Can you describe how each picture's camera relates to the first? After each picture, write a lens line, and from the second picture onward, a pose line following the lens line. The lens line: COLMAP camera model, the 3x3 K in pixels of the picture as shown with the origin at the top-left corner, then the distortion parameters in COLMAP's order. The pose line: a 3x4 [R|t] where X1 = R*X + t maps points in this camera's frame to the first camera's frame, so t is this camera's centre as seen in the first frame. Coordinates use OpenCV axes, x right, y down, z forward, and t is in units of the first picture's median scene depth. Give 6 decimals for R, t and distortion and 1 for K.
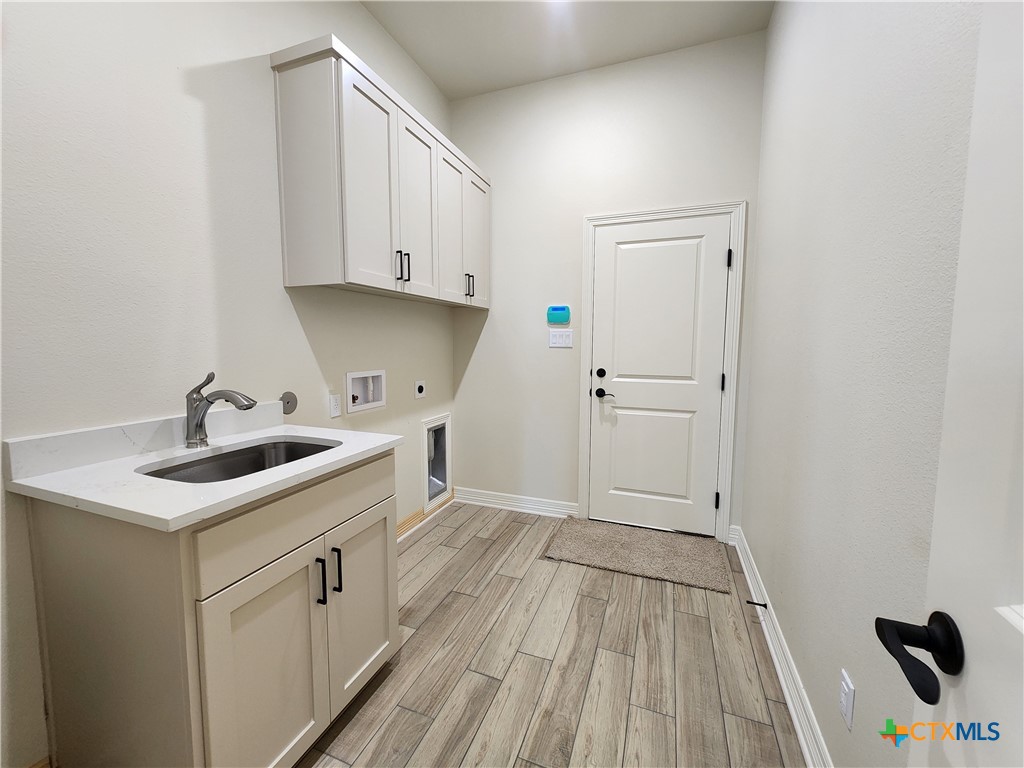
lens RADIAL K [[418.6, 0, 507.7], [0, 418.6, 379.8], [0, 0, 1]] dist [0.002299, -0.000077]
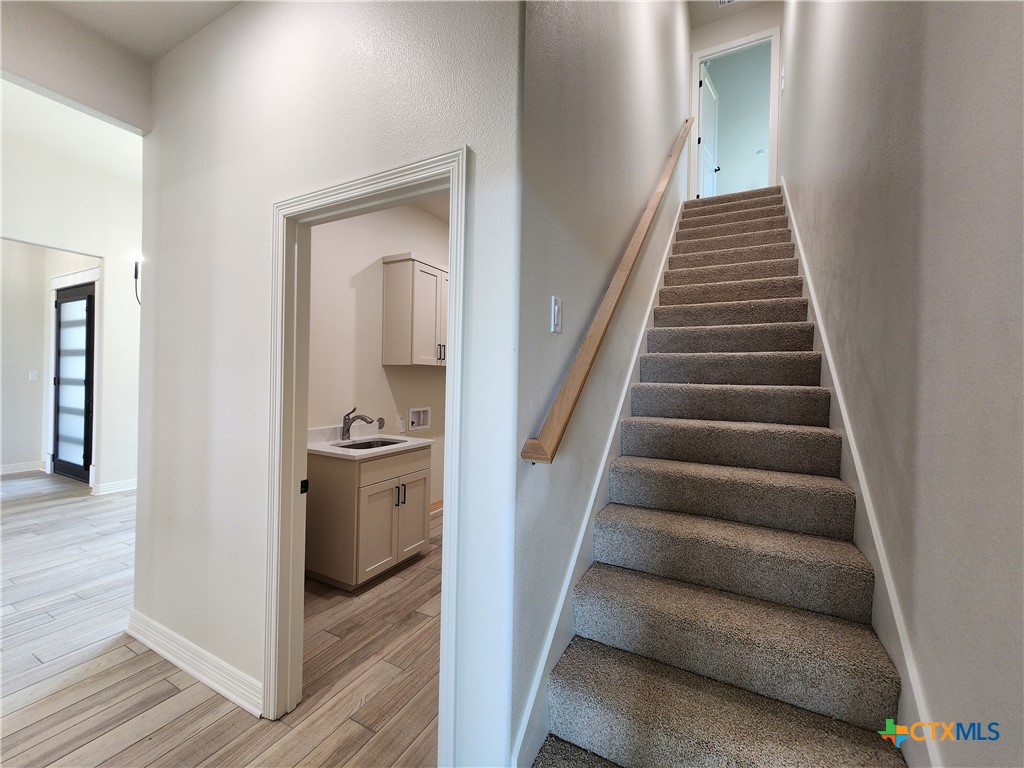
lens RADIAL K [[418.6, 0, 507.7], [0, 418.6, 379.8], [0, 0, 1]] dist [0.002299, -0.000077]
pose [[0.992661, 0.016118, -0.119855, 0.343565], [-0.026585, 0.995919, -0.086248, 0.006656], [0.117976, 0.088801, 0.989038, -1.019225]]
